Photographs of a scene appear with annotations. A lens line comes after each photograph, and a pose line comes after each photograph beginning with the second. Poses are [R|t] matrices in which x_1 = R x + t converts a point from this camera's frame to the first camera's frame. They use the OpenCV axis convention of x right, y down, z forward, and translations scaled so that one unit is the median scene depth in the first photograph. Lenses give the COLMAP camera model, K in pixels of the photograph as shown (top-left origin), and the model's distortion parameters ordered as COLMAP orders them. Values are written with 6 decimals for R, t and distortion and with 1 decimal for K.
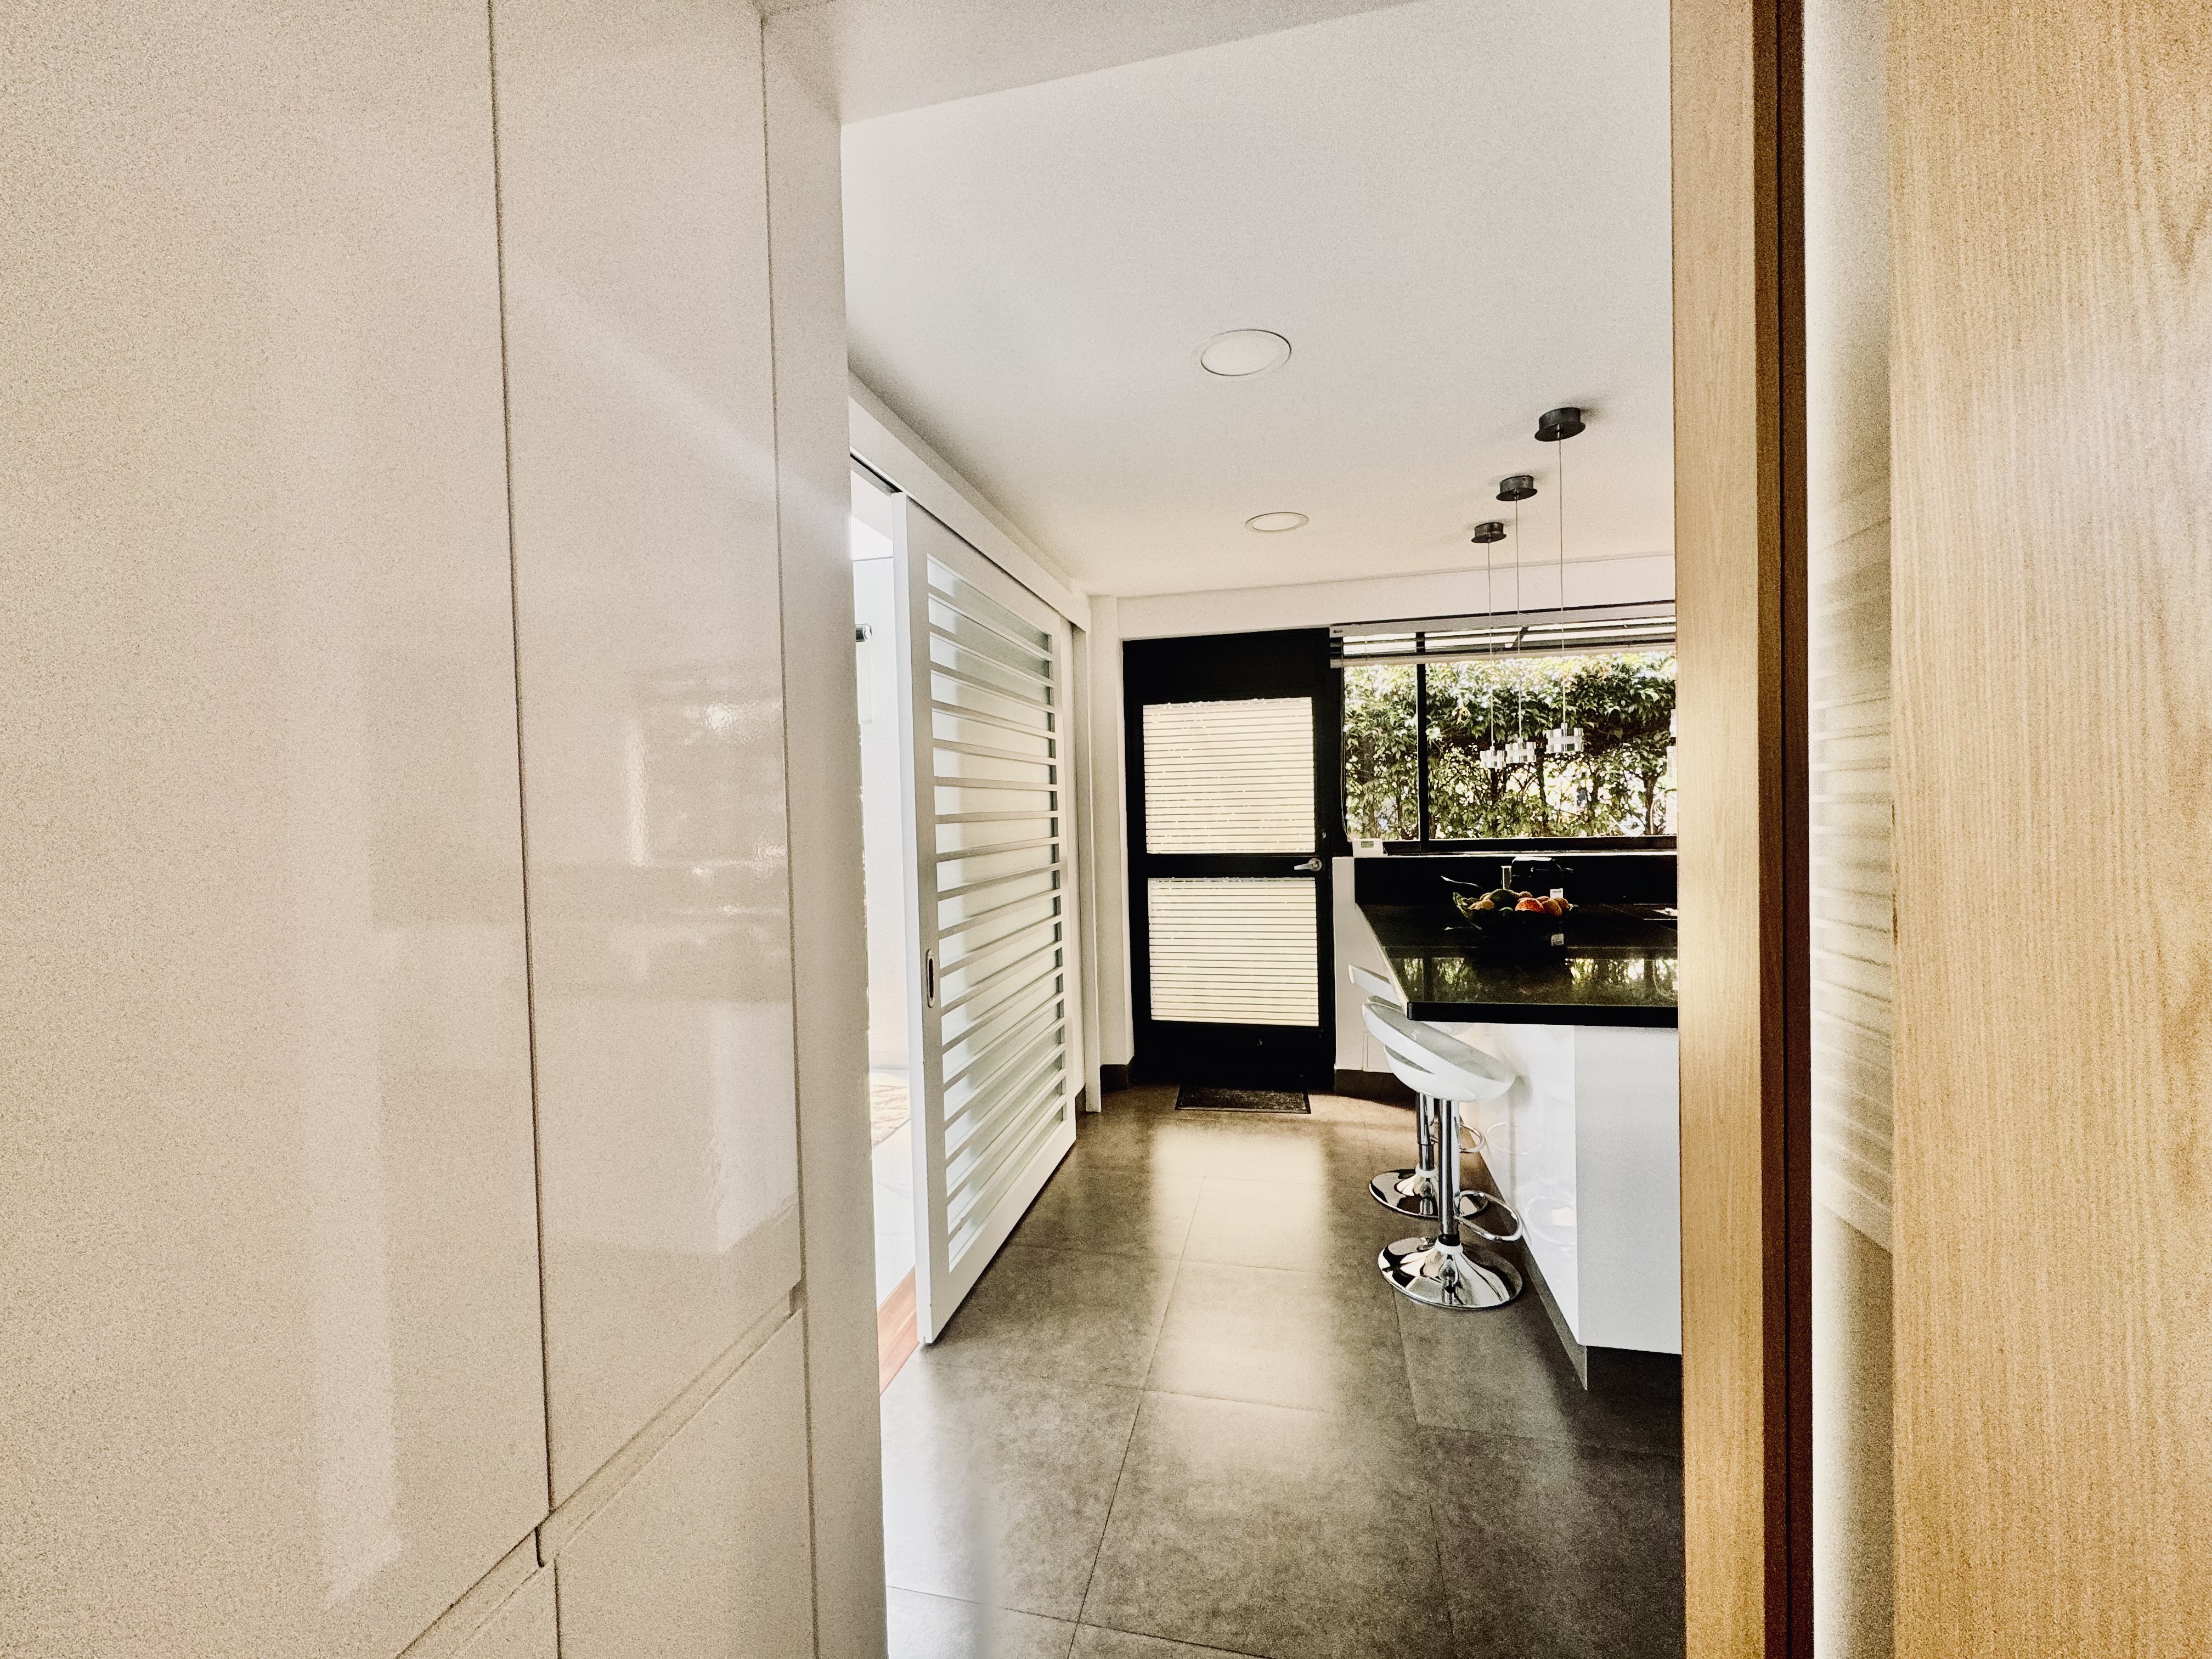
lens RADIAL K [[884.0, 0, 1106.0], [0, 884.0, 829.5], [0, 0, 1]] dist [-0.002220, -0.000620]
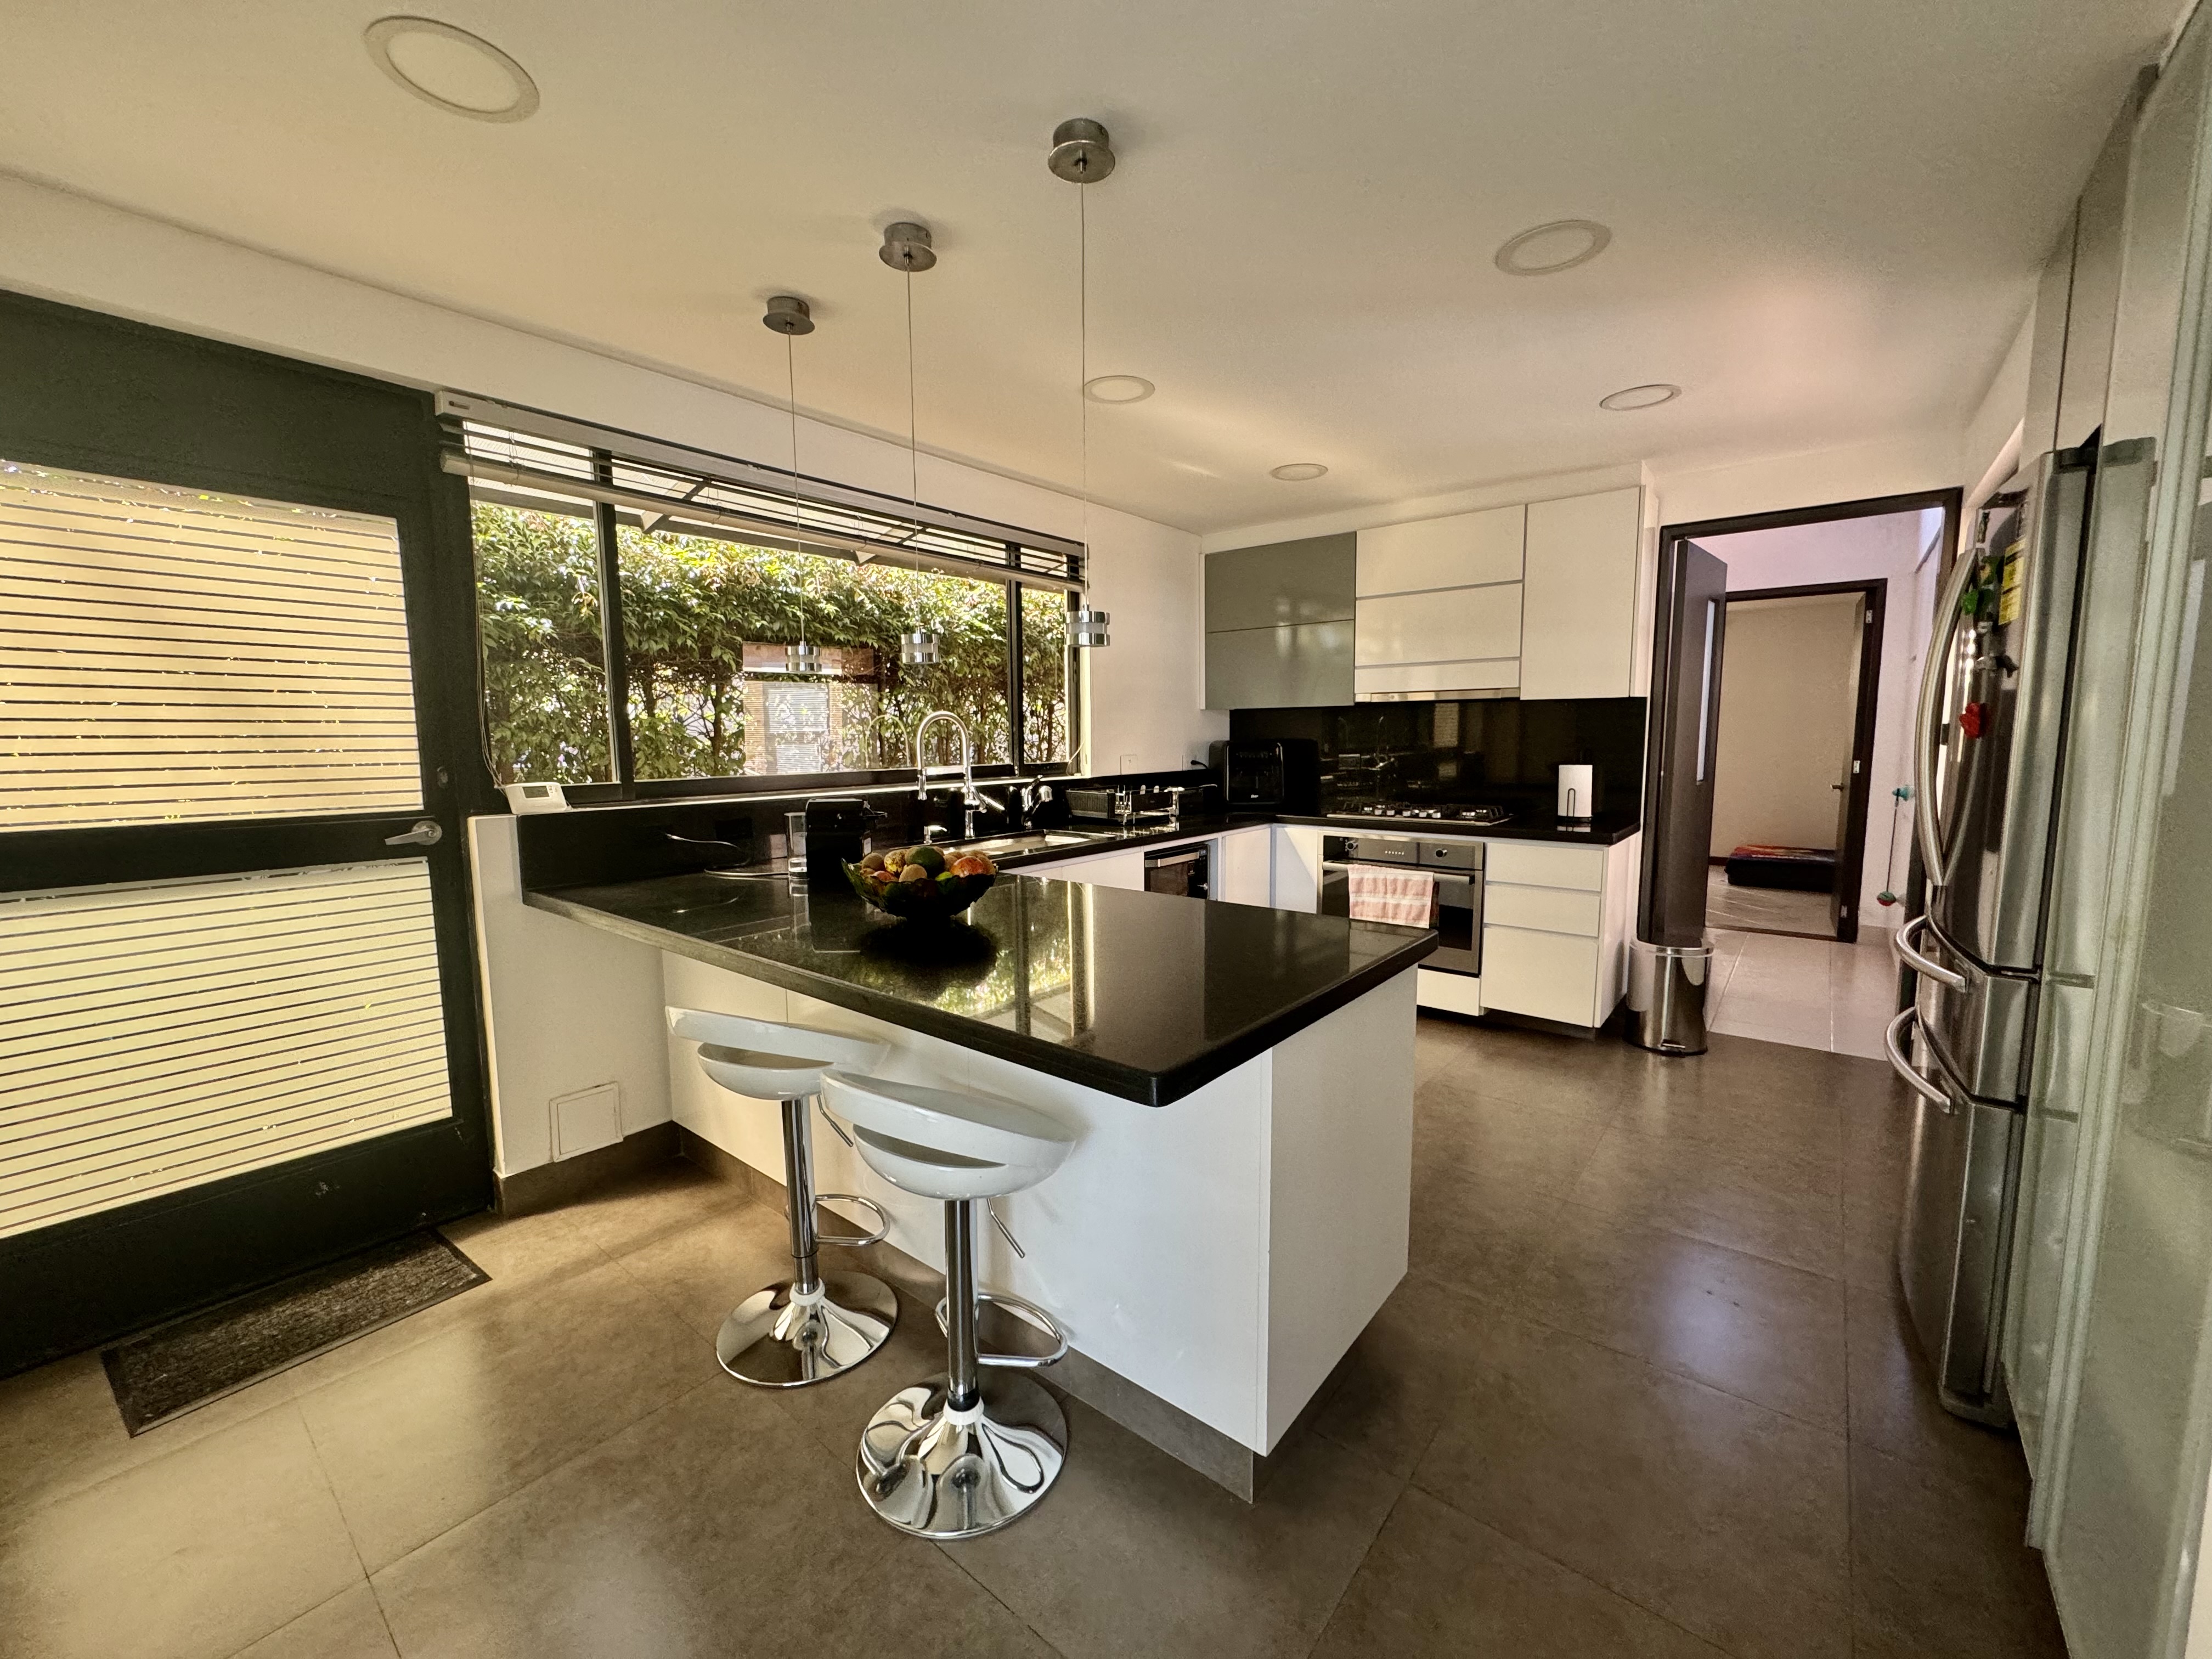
lens RADIAL K [[884.0, 0, 1106.0], [0, 884.0, 829.5], [0, 0, 1]] dist [-0.002220, -0.000620]
pose [[0.448909, -0.077623, 0.890200, -0.063052], [0.022371, 0.996884, 0.075645, 0.005779], [-0.893297, -0.014043, 0.449247, 0.387798]]
